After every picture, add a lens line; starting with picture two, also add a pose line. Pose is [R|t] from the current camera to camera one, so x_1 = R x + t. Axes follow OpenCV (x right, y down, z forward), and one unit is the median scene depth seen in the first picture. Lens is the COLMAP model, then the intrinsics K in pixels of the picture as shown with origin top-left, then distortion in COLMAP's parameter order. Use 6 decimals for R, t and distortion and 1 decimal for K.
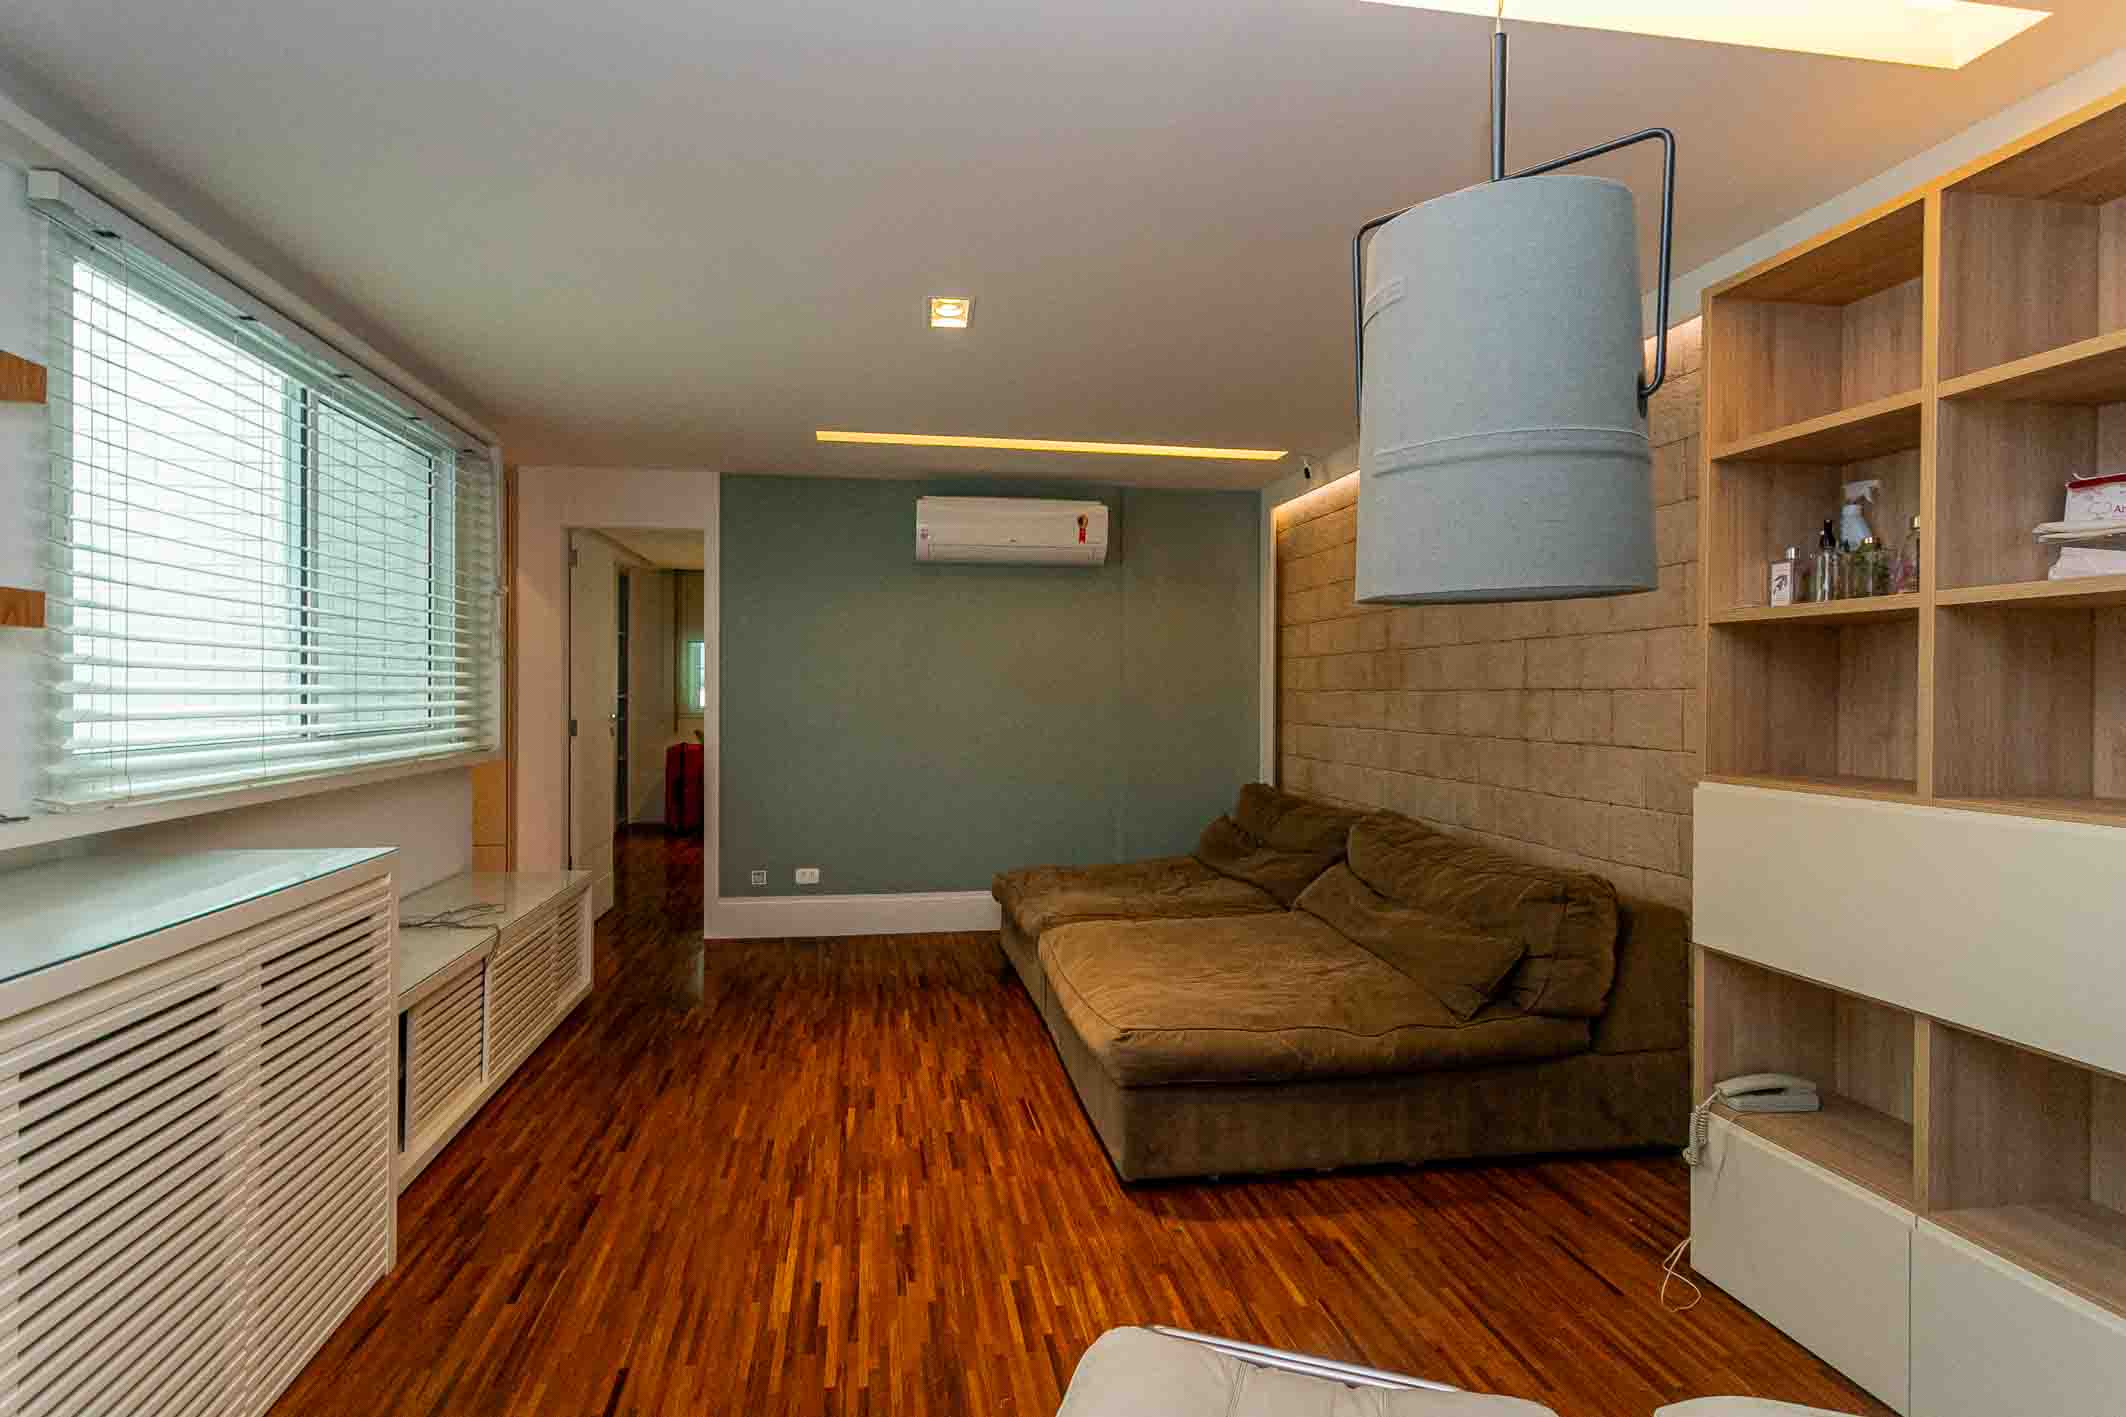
lens RADIAL K [[1010.4, 0, 1065.5], [0, 1010.4, 699.3], [0, 0, 1]] dist [0.000680, 0.000520]
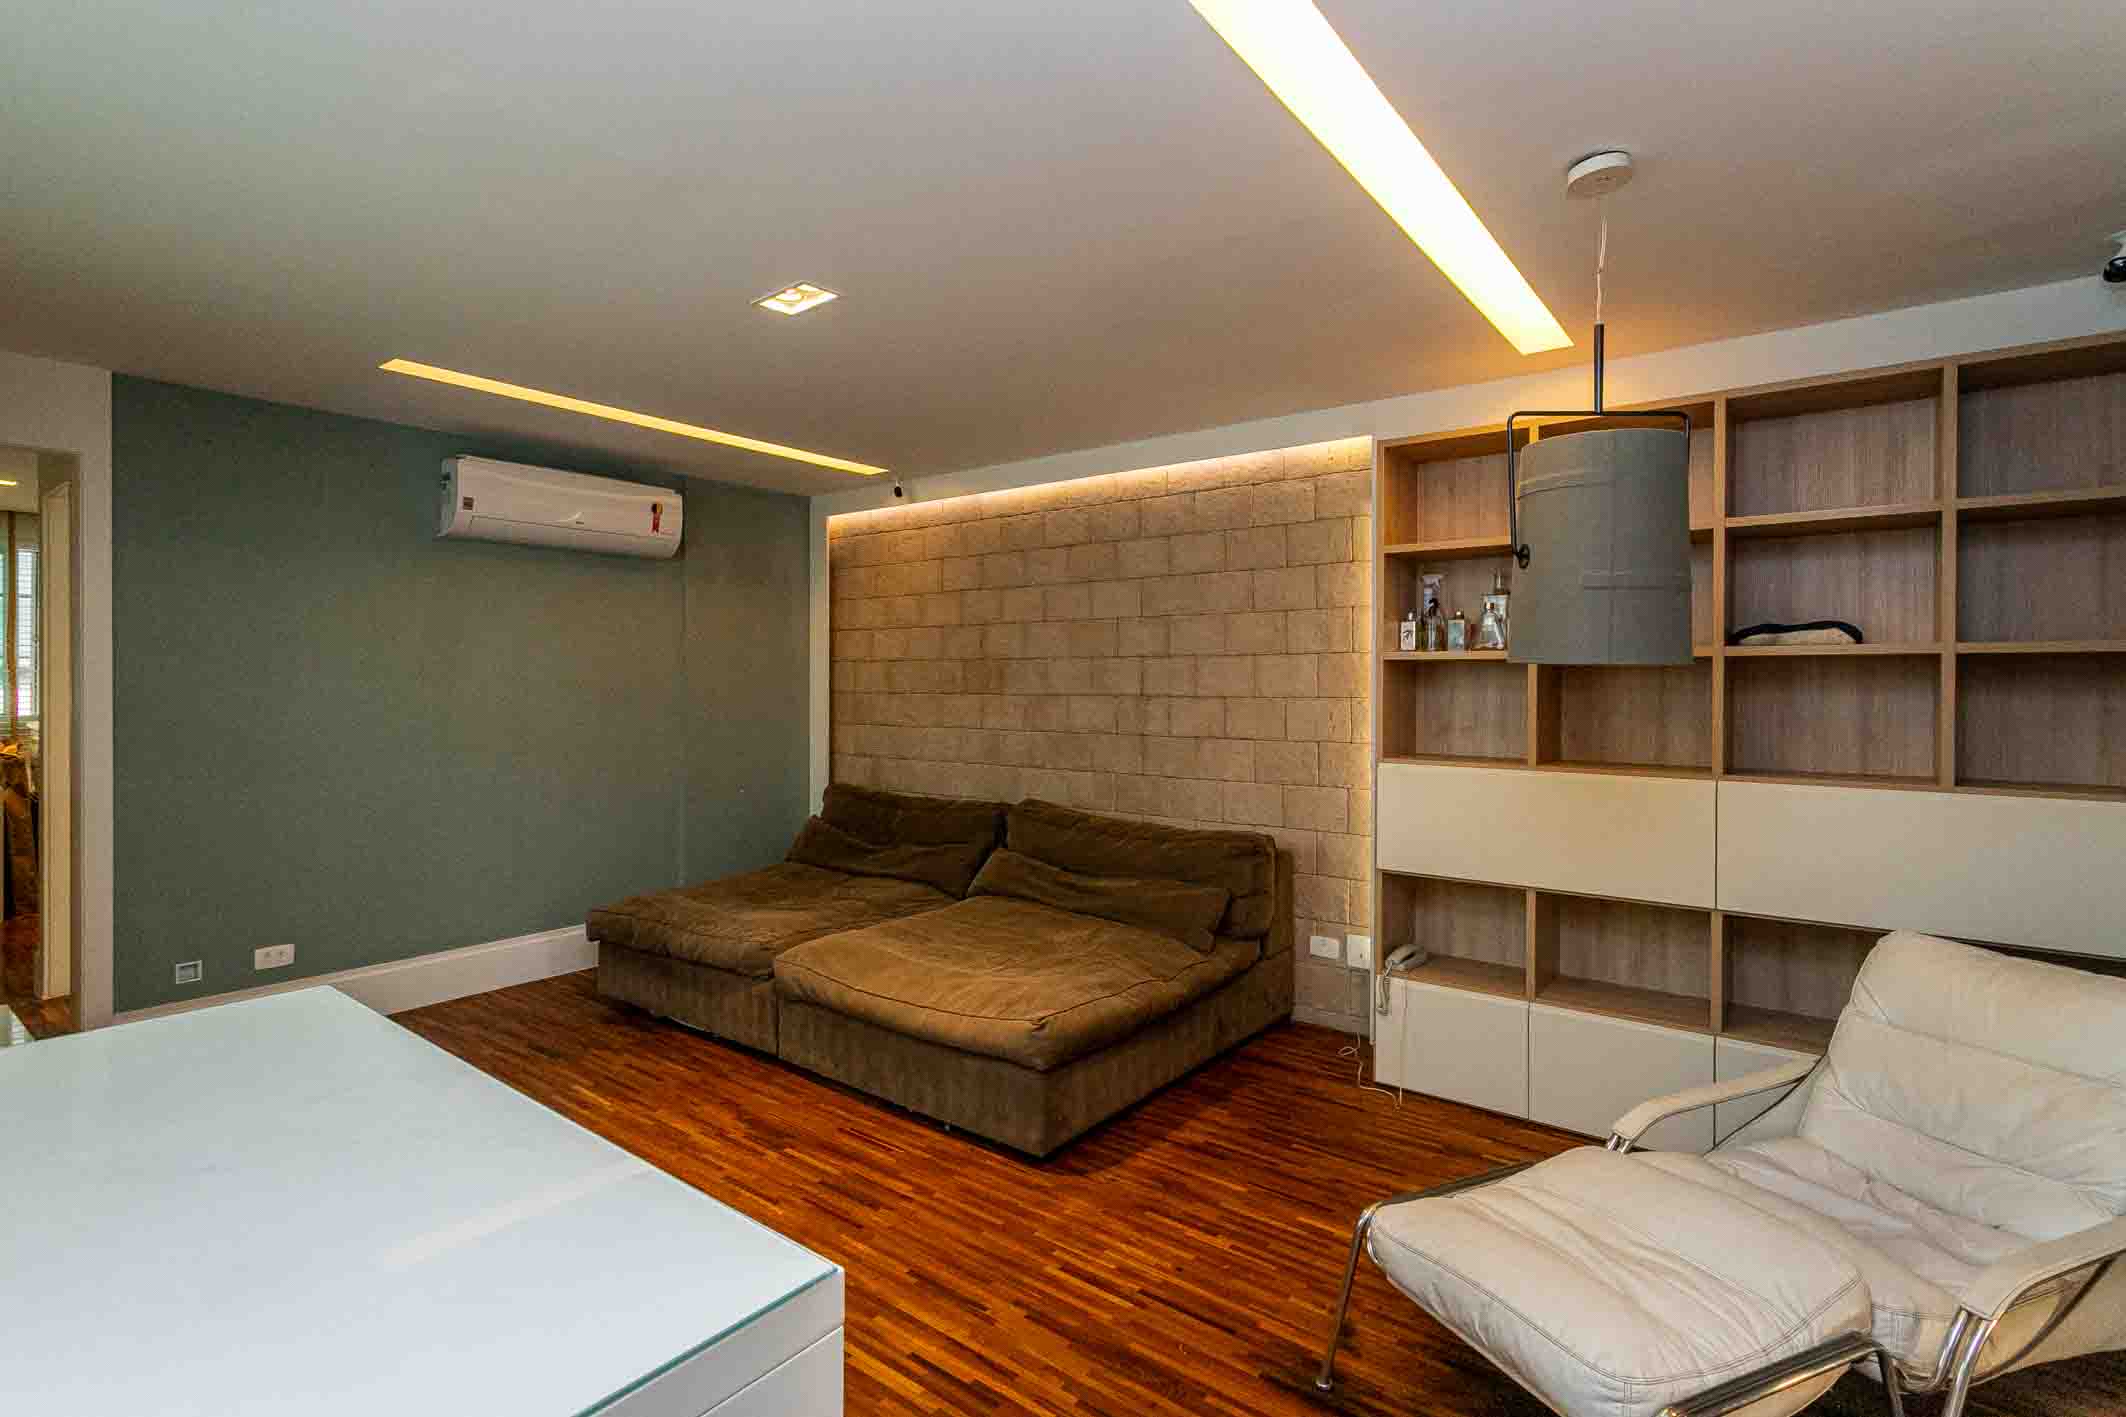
lens RADIAL K [[977.1, 0, 1087.1], [0, 977.1, 692.2], [0, 0, 1]] dist [-0.004511, -0.000354]
pose [[0.732805, -0.009429, 0.680373, -0.546878], [0.004901, 0.999951, 0.008579, -0.031629], [-0.680421, -0.002953, 0.732816, 0.170909]]
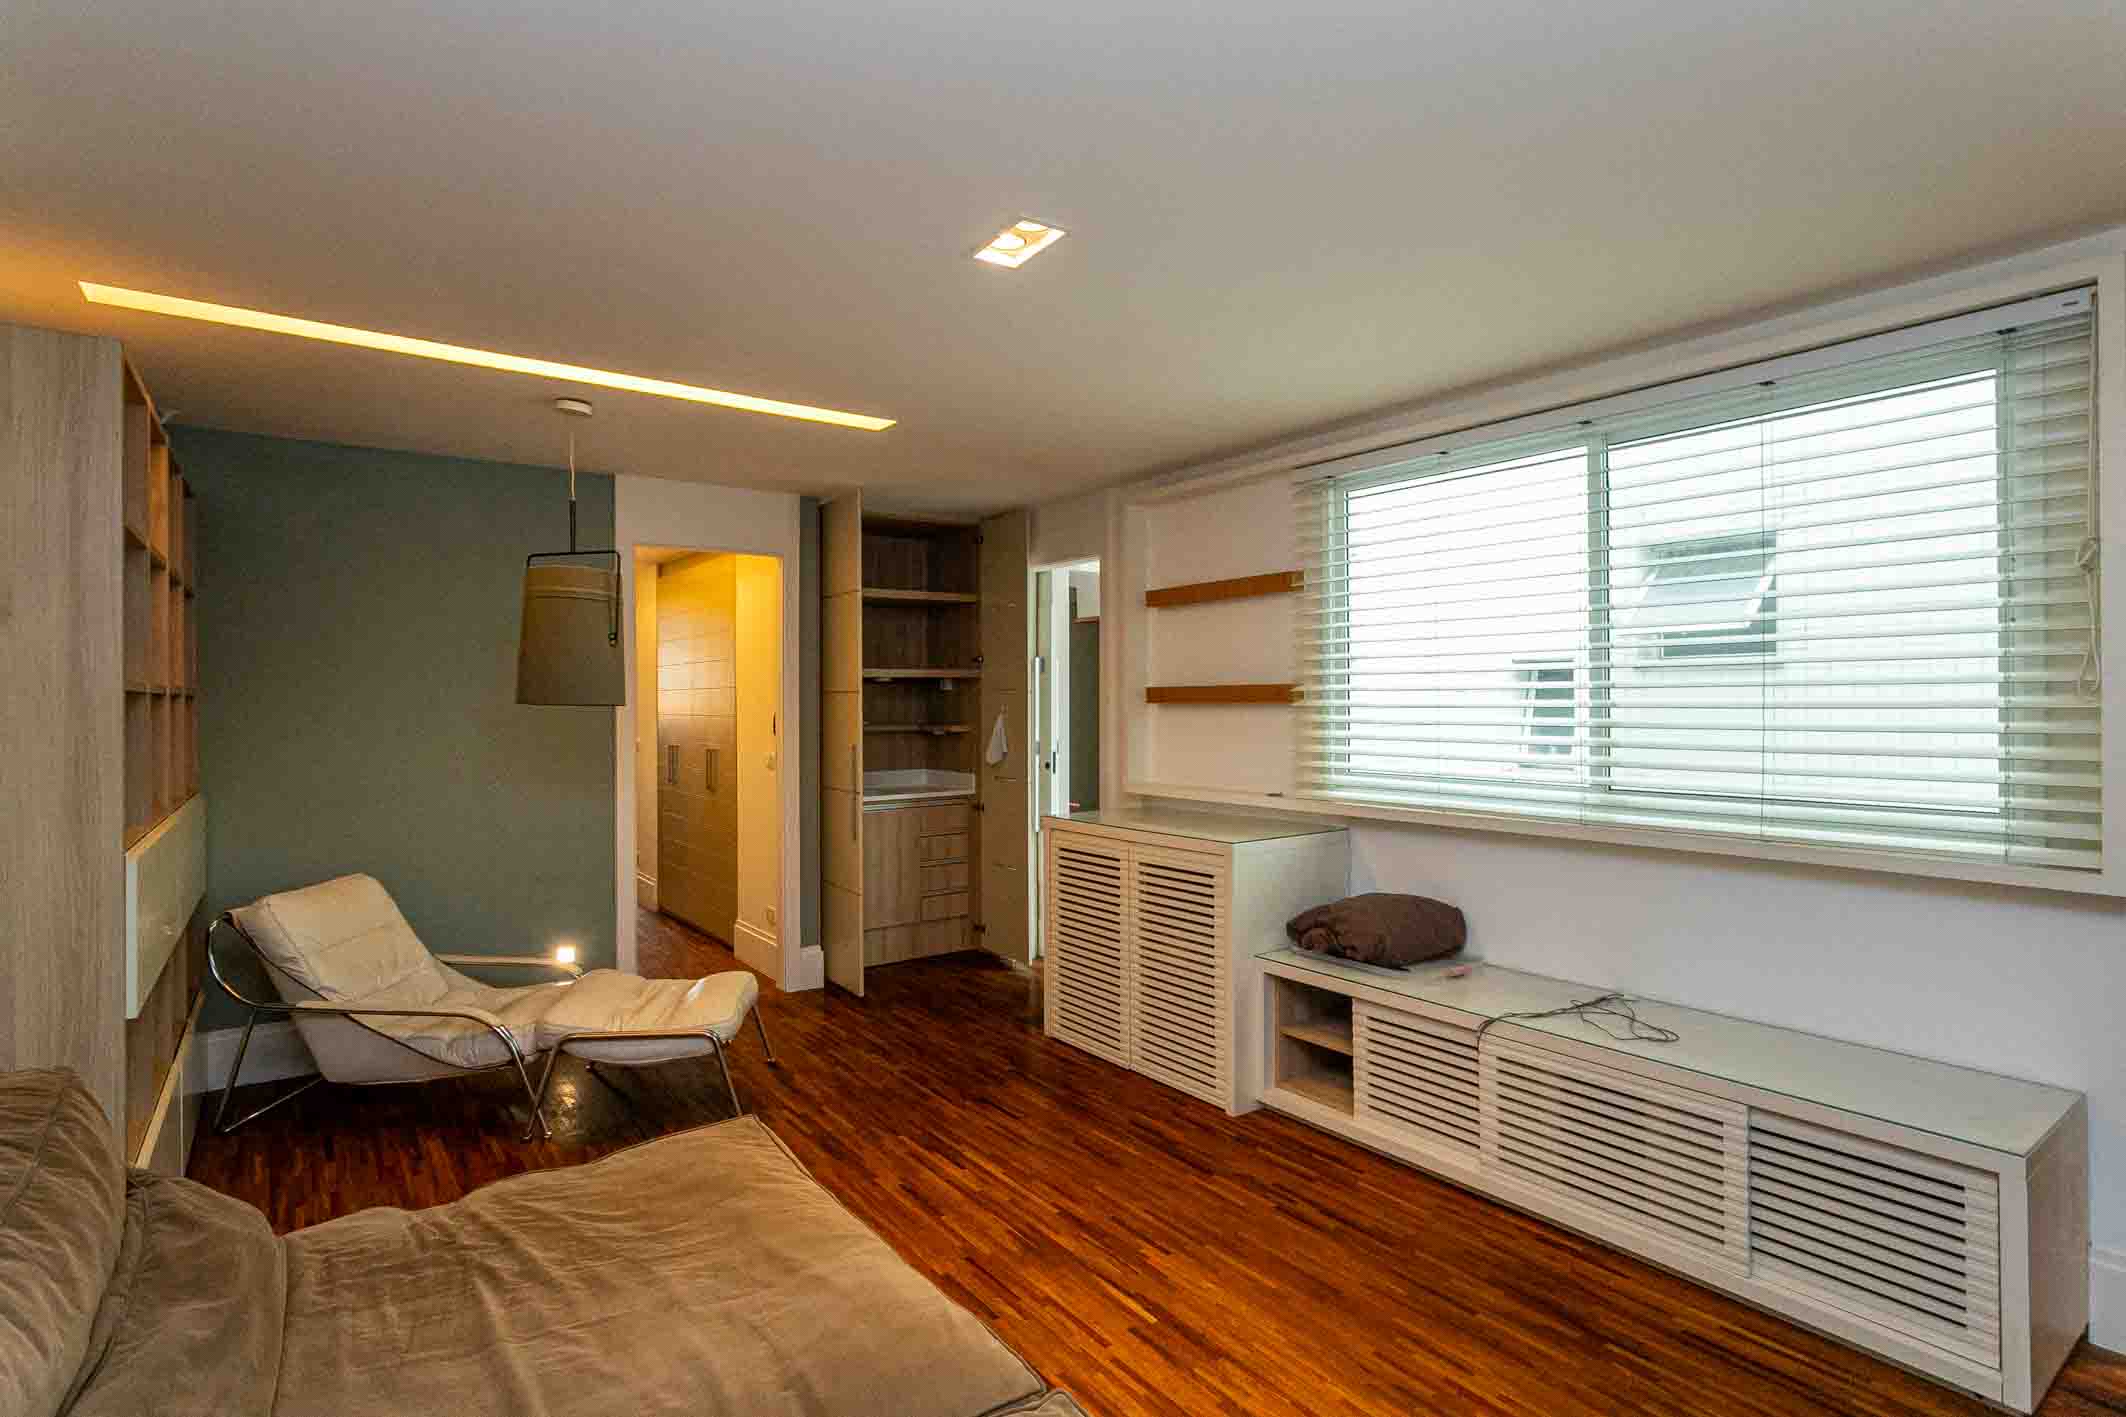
lens RADIAL K [[1060.4, 0, 1063.0], [0, 1060.4, 708.5], [0, 0, 1]] dist [0.000392, 0.000147]
pose [[-0.904776, 0.004325, -0.425866, 0.187693], [-0.000429, 0.999939, 0.011066, -0.055215], [0.425887, 0.010195, -0.904719, 1.770741]]
